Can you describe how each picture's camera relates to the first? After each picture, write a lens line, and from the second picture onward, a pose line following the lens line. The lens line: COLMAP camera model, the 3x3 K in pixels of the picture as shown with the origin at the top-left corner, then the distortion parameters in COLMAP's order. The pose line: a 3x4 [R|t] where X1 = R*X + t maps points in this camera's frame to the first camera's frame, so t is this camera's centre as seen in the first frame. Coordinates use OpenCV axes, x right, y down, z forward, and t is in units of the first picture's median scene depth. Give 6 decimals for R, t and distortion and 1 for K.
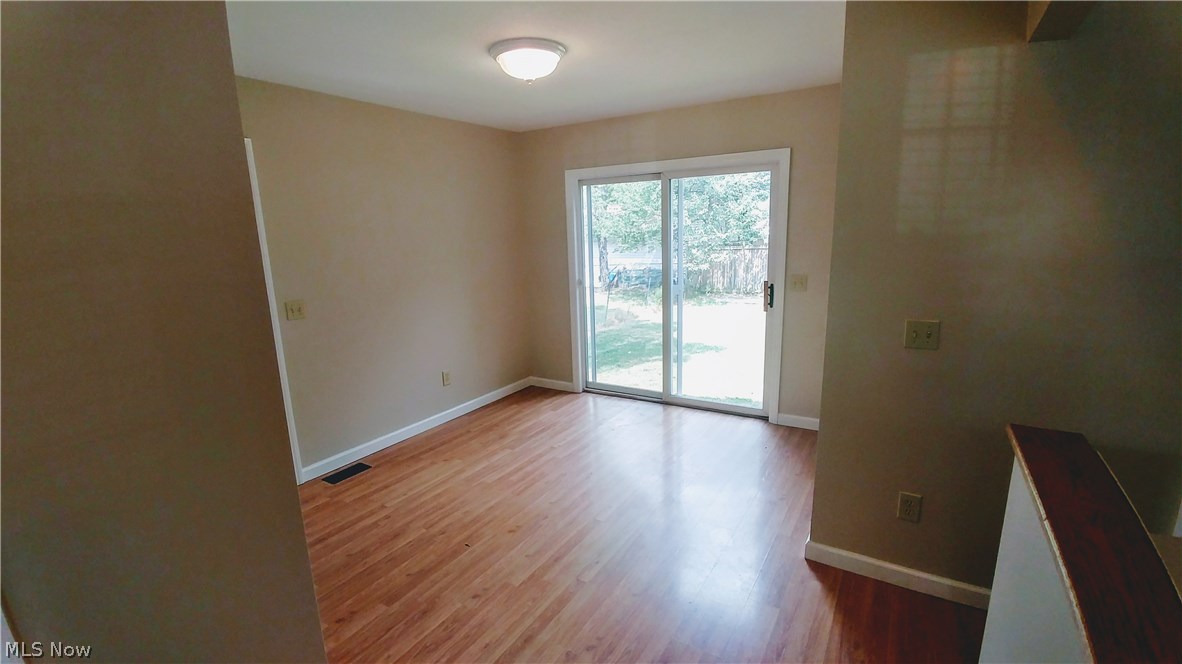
lens RADIAL K [[518.2, 0, 591.0], [0, 518.2, 332.0], [0, 0, 1]] dist [-0.012568, -0.012196]
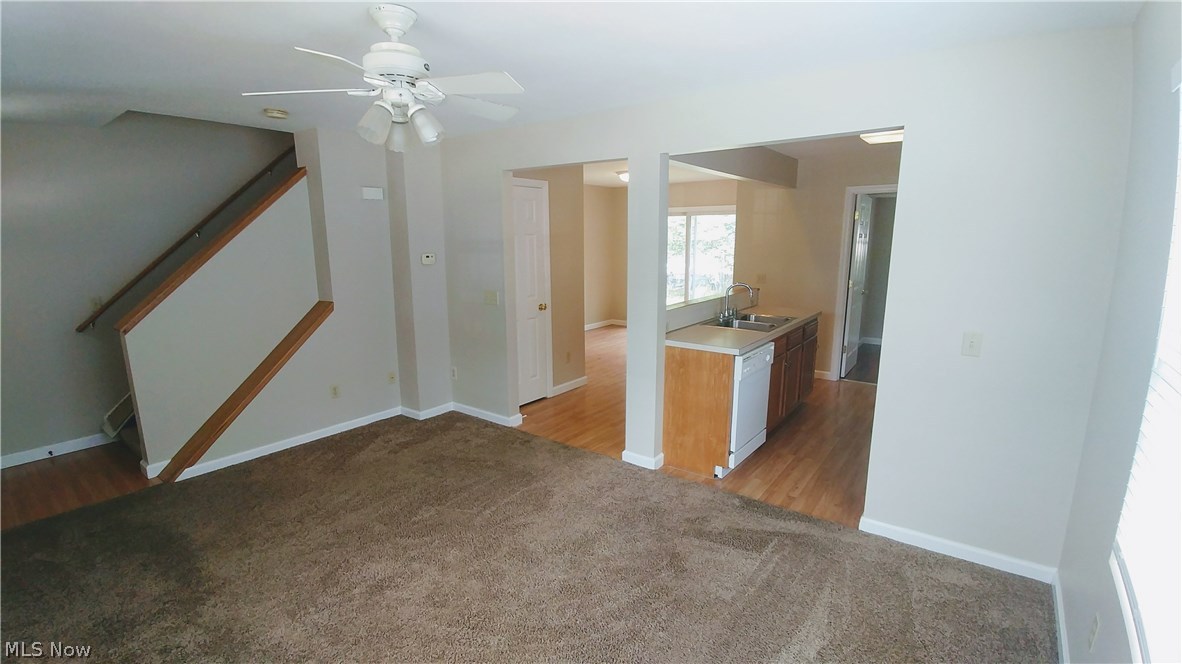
lens RADIAL K [[518.2, 0, 591.0], [0, 518.2, 332.0], [0, 0, 1]] dist [-0.012568, -0.012196]
pose [[0.995126, 0.044355, -0.088077, -0.032081], [-0.045508, 0.998902, -0.011125, 0.176880], [0.087487, 0.015079, 0.996052, -0.930058]]
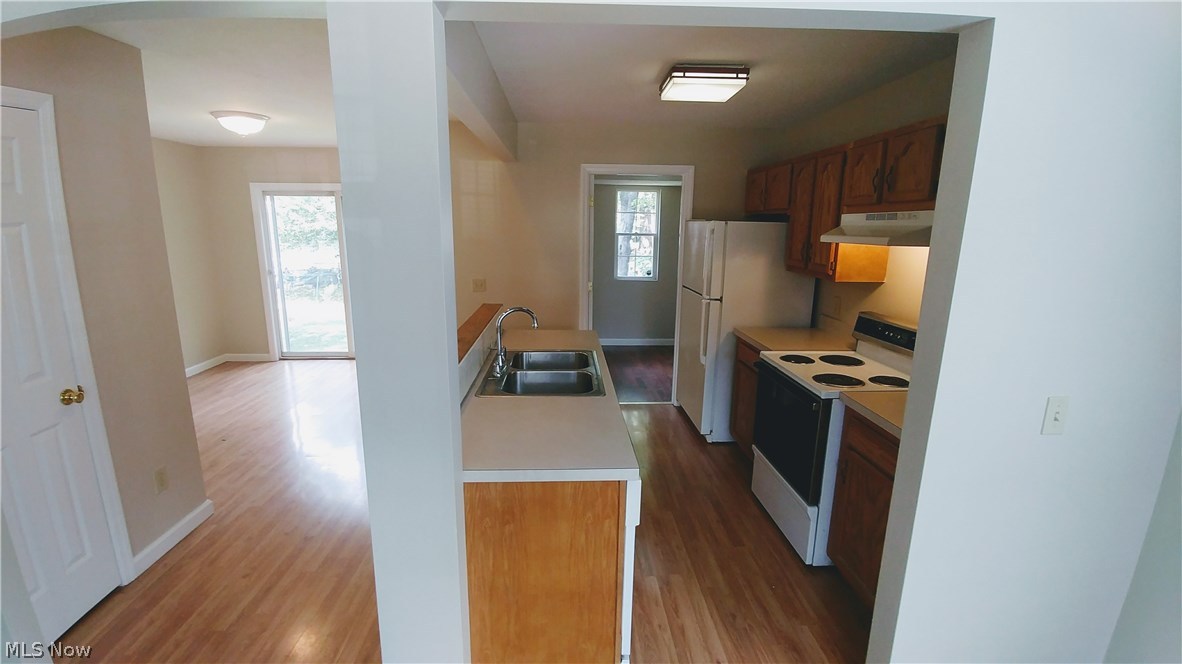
lens RADIAL K [[518.2, 0, 591.0], [0, 518.2, 332.0], [0, 0, 1]] dist [-0.012568, -0.012196]
pose [[0.820824, -0.079338, 0.565645, -0.102683], [0.080232, 0.996503, 0.023344, 0.084983], [-0.565519, 0.026221, 0.824319, -0.481508]]
